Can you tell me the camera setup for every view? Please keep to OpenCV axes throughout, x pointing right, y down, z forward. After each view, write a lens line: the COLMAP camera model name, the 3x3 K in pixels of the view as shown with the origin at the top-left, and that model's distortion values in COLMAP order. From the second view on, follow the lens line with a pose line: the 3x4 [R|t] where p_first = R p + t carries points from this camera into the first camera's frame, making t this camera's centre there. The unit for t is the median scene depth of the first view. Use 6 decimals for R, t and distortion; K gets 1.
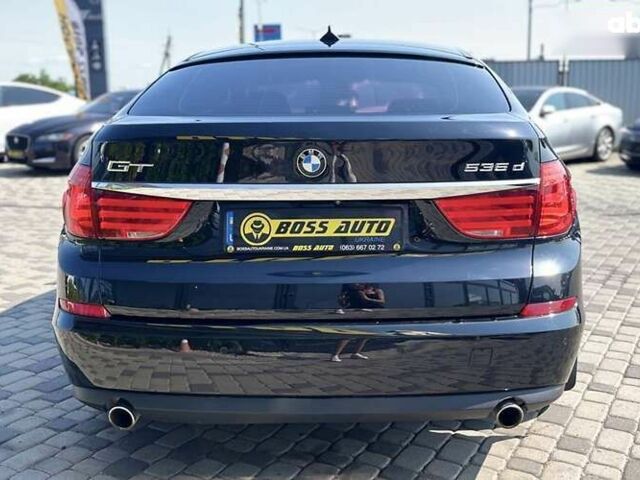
lens RADIAL K [[592.6, 0, 345.1], [0, 592.6, 240.1], [0, 0, 1]] dist [0.085052, -0.205561]
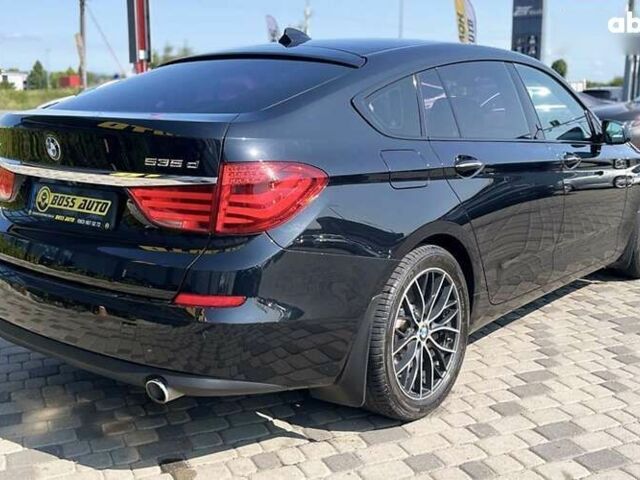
lens RADIAL K [[592.6, 0, 345.1], [0, 592.6, 240.1], [0, 0, 1]] dist [0.085052, -0.205561]
pose [[0.860967, 0.130874, -0.491537, 1.053301], [-0.125507, 0.991114, 0.044052, -0.069498], [0.492935, 0.023764, 0.869742, 0.208362]]
